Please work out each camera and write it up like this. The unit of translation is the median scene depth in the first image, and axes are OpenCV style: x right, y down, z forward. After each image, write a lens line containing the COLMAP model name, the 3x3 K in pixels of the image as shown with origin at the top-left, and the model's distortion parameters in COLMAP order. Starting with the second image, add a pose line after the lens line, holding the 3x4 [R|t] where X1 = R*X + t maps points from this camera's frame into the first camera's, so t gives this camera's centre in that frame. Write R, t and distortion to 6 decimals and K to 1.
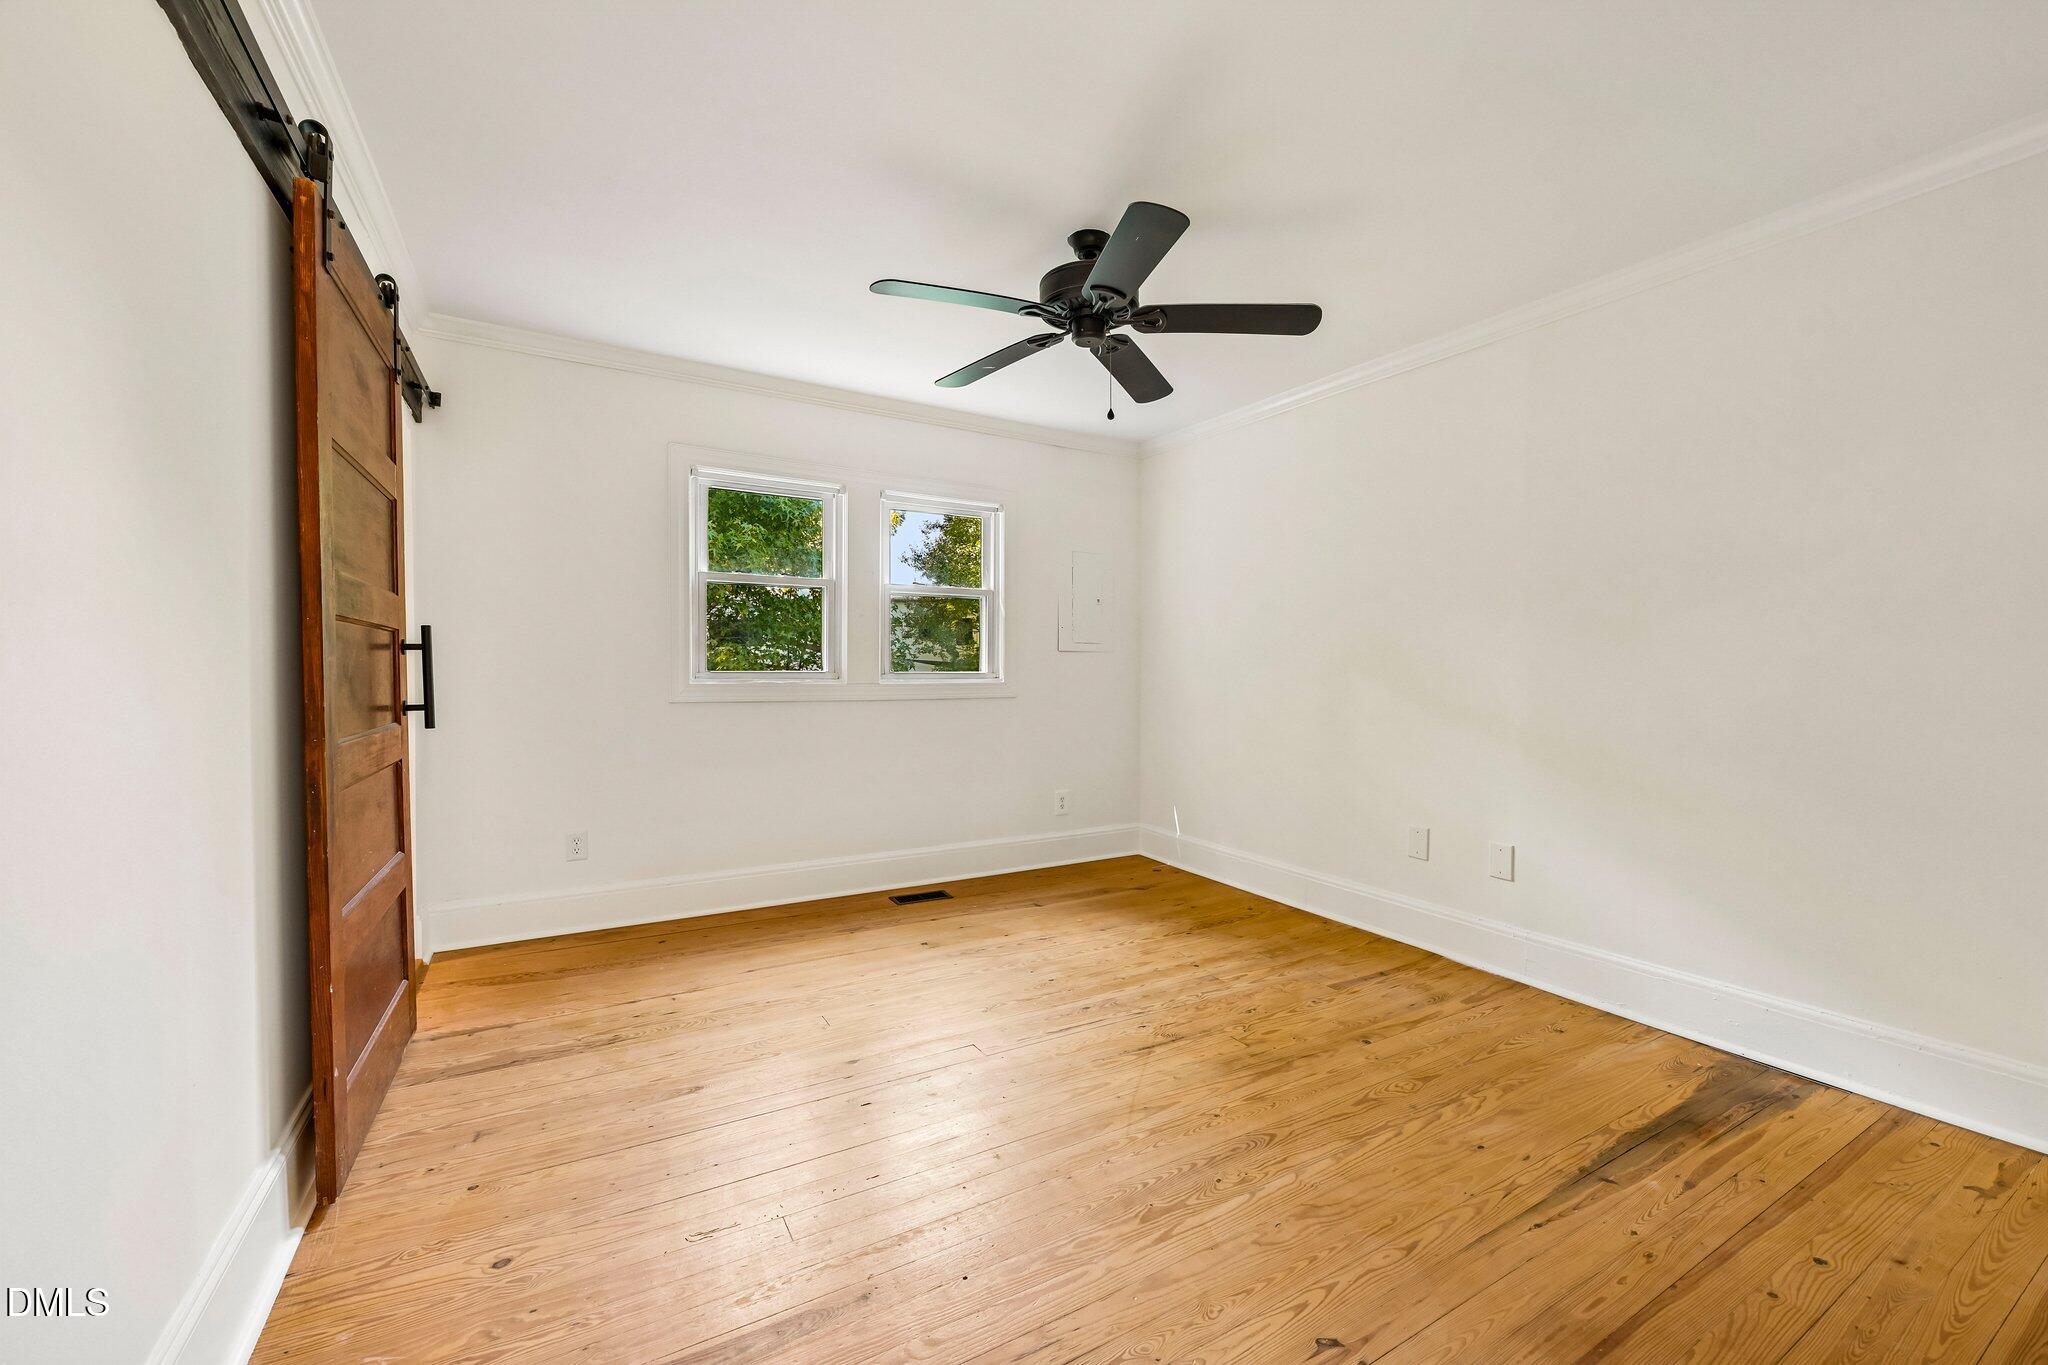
lens RADIAL K [[810.6, 0, 1025.3], [0, 810.6, 675.3], [0, 0, 1]] dist [-0.000565, -0.000181]
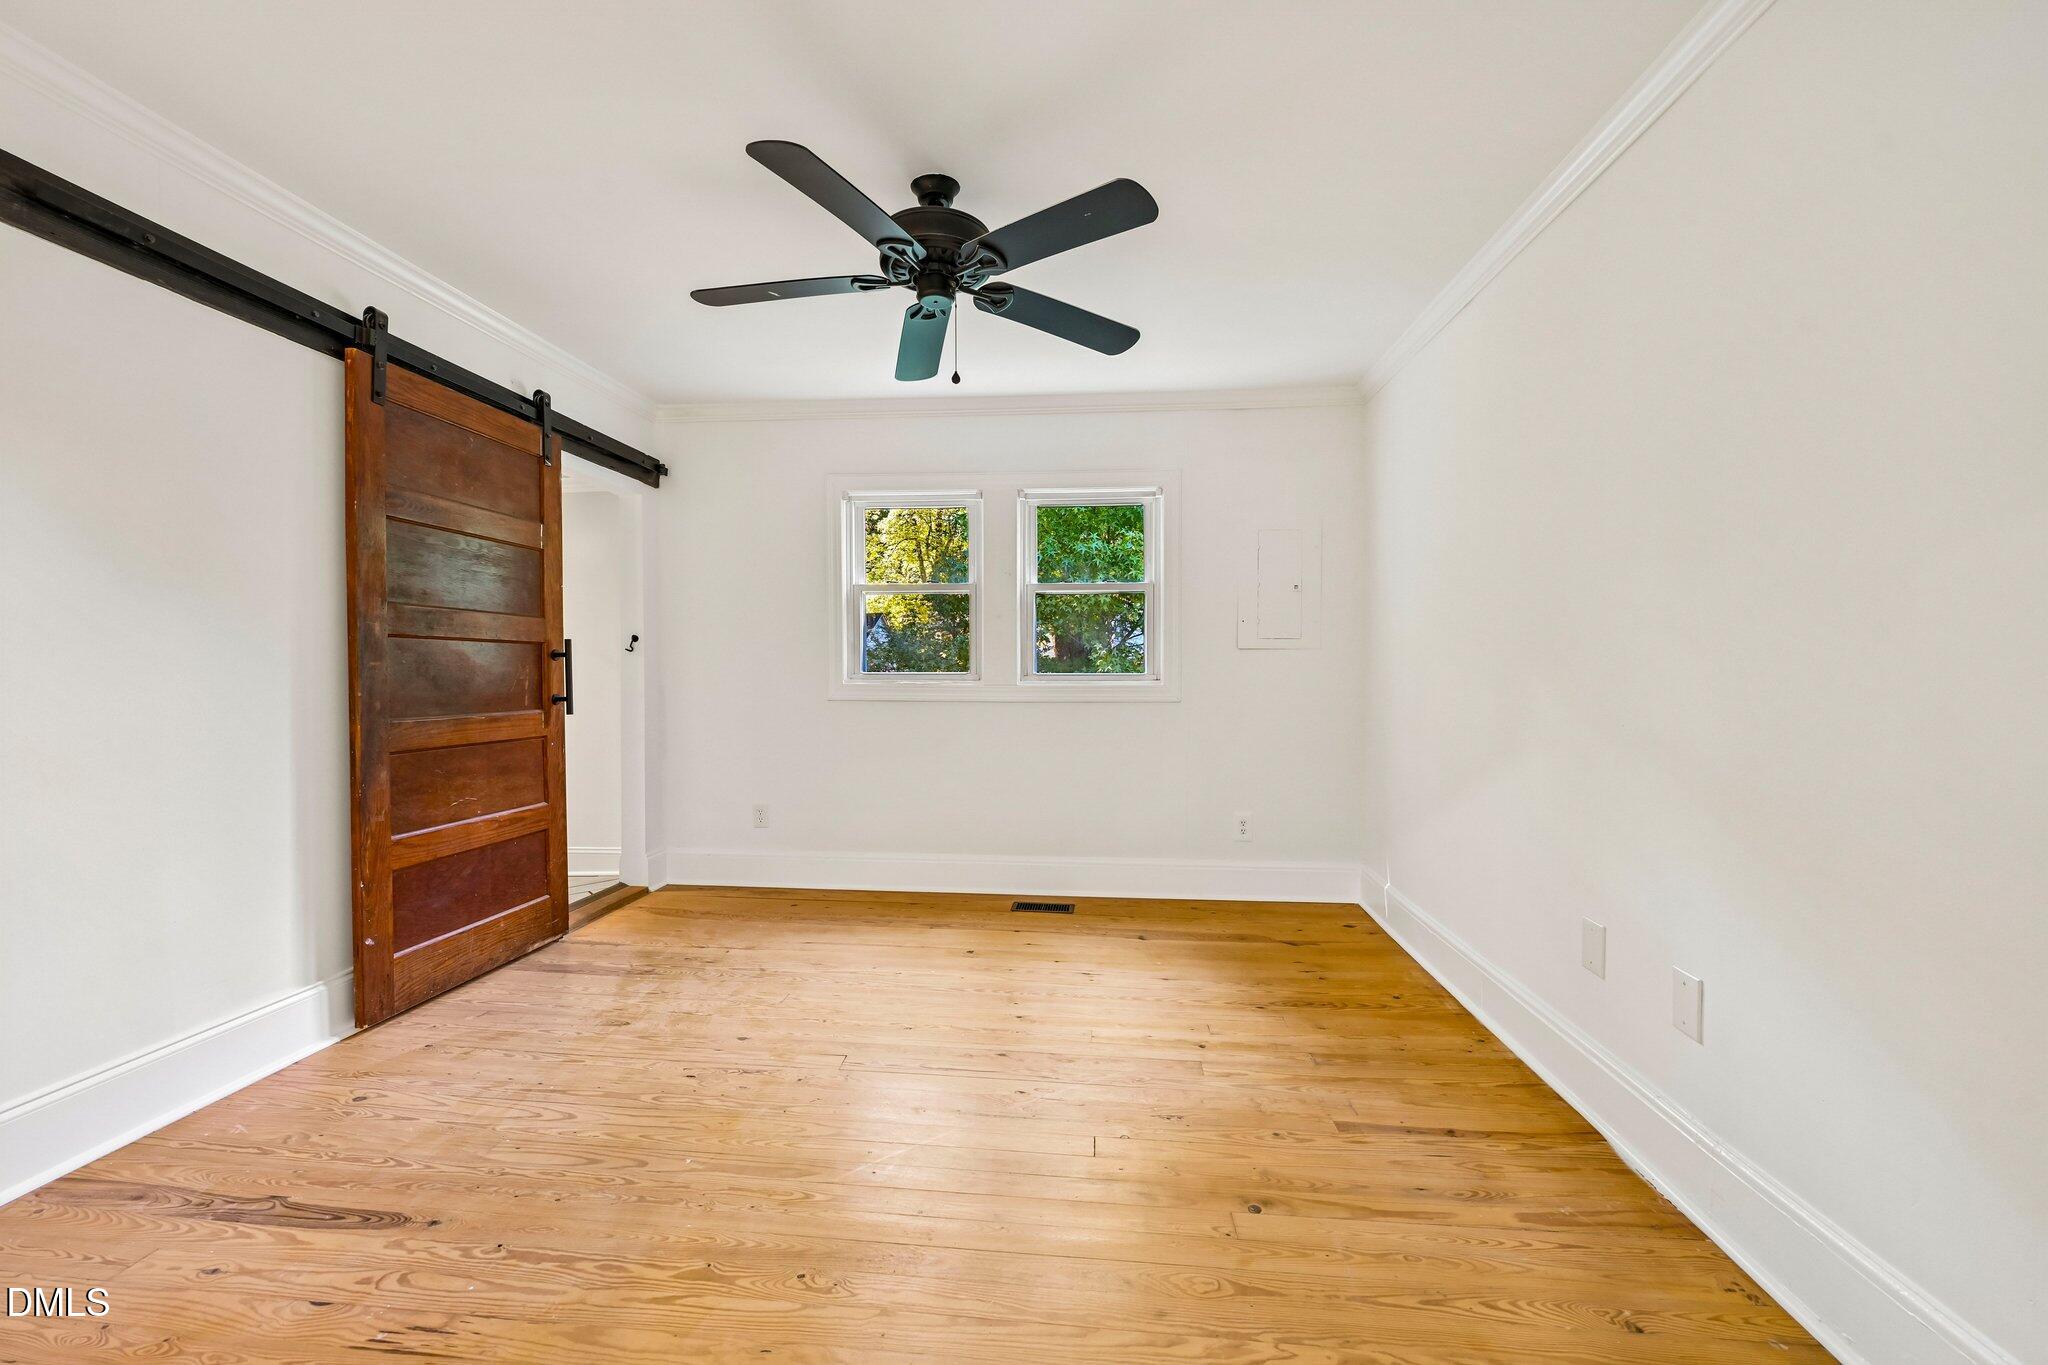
lens RADIAL K [[810.6, 0, 1027.4], [0, 810.6, 674.8], [0, 0, 1]] dist [-0.000565, -0.000181]
pose [[0.811933, -0.002114, -0.583747, 0.516303], [-0.001633, 0.999981, -0.005893, 0.004085], [0.583749, 0.005738, 0.811914, 0.255276]]
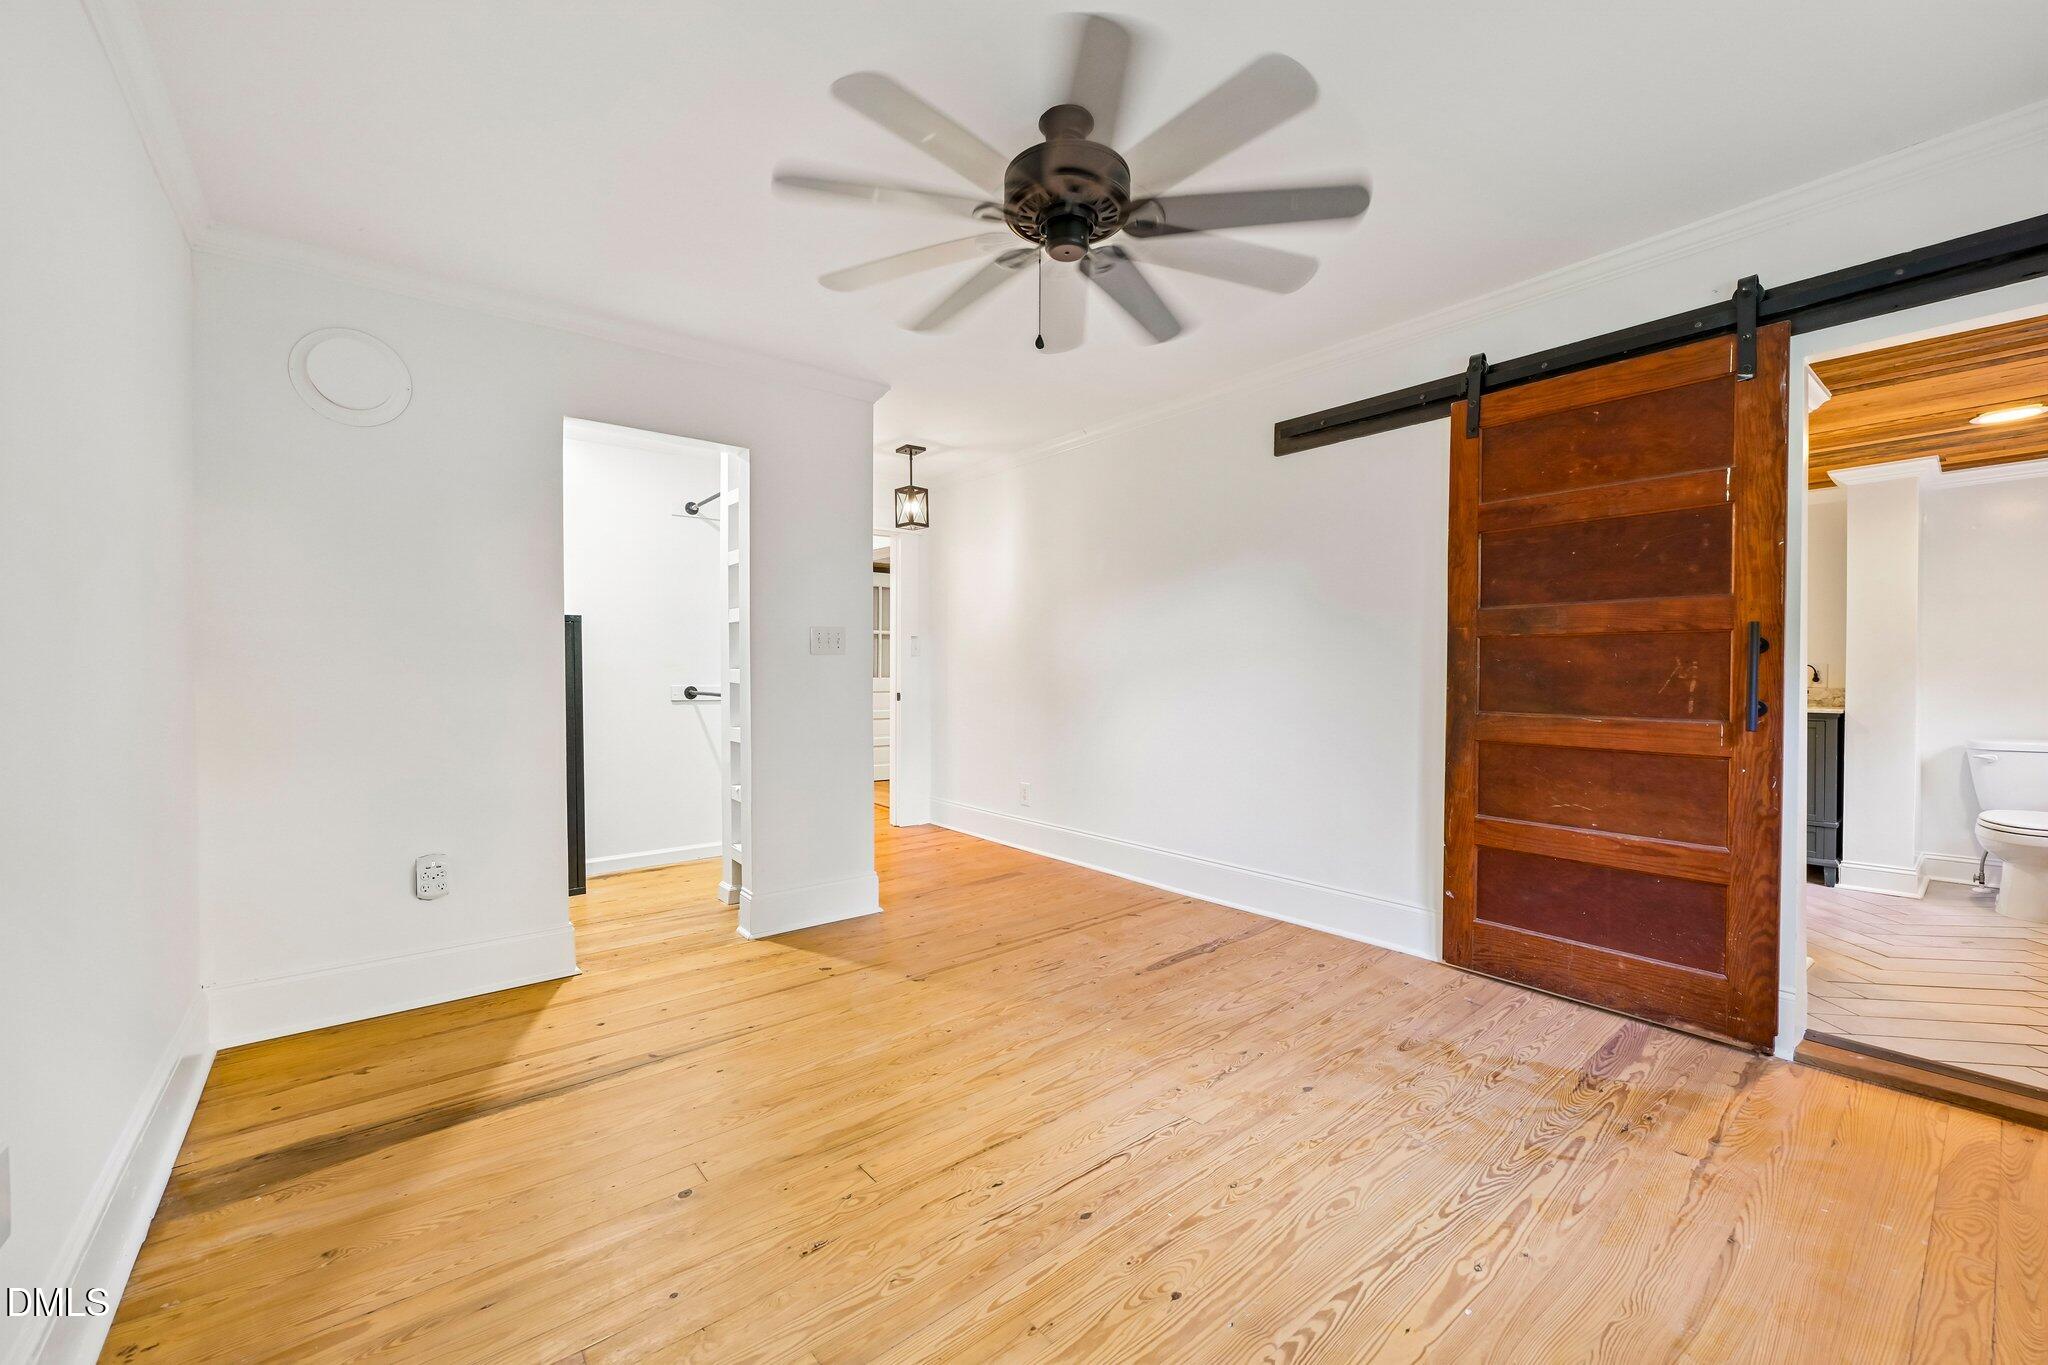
lens RADIAL K [[810.6, 0, 1027.7], [0, 810.6, 680.4], [0, 0, 1]] dist [-0.000565, -0.000181]
pose [[-0.987749, 0.001814, -0.156038, 0.181891], [-0.001565, 0.999767, 0.021527, -0.009477], [0.156040, 0.021507, -0.987516, 1.347207]]
